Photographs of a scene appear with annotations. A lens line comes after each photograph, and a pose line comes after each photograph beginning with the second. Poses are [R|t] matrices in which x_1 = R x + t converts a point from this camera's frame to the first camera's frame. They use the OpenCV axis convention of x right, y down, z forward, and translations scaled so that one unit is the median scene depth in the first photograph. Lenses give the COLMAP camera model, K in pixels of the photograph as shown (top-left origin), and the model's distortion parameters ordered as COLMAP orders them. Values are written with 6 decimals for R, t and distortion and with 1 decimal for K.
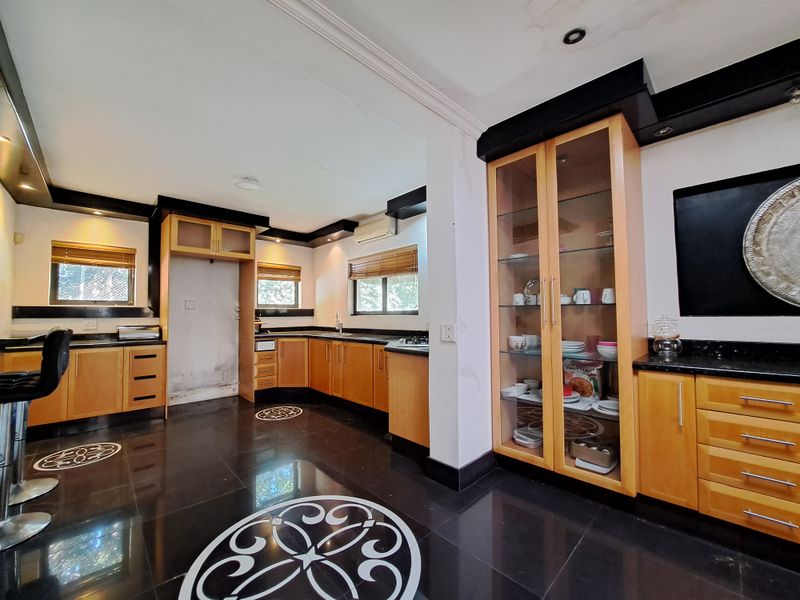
lens RADIAL K [[318.7, 0, 390.3], [0, 318.7, 300.3], [0, 0, 1]] dist [-0.017634, 0.000041]
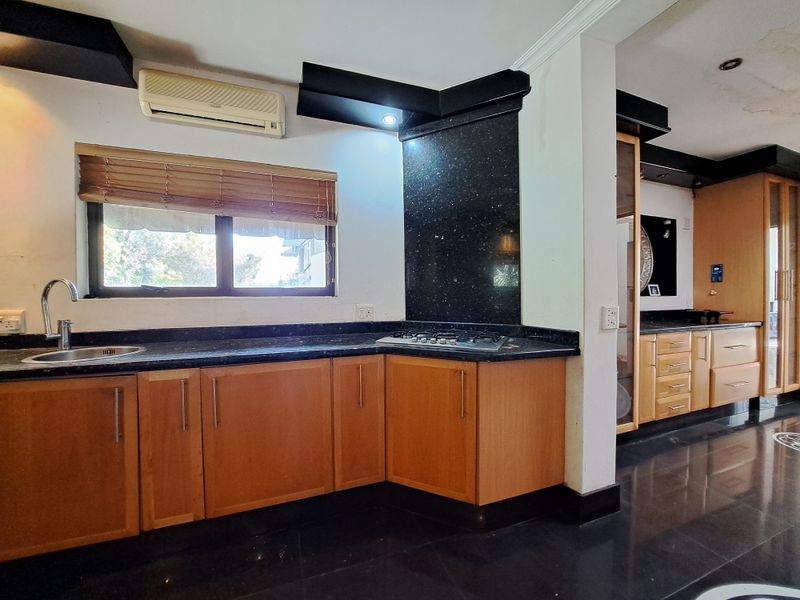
lens RADIAL K [[318.7, 0, 390.3], [0, 318.7, 300.3], [0, 0, 1]] dist [-0.017634, 0.000041]
pose [[0.393310, -0.013466, 0.919307, -0.354897], [-0.038345, 0.998782, 0.031035, 0.028944], [-0.918606, -0.047458, 0.392315, 0.592697]]
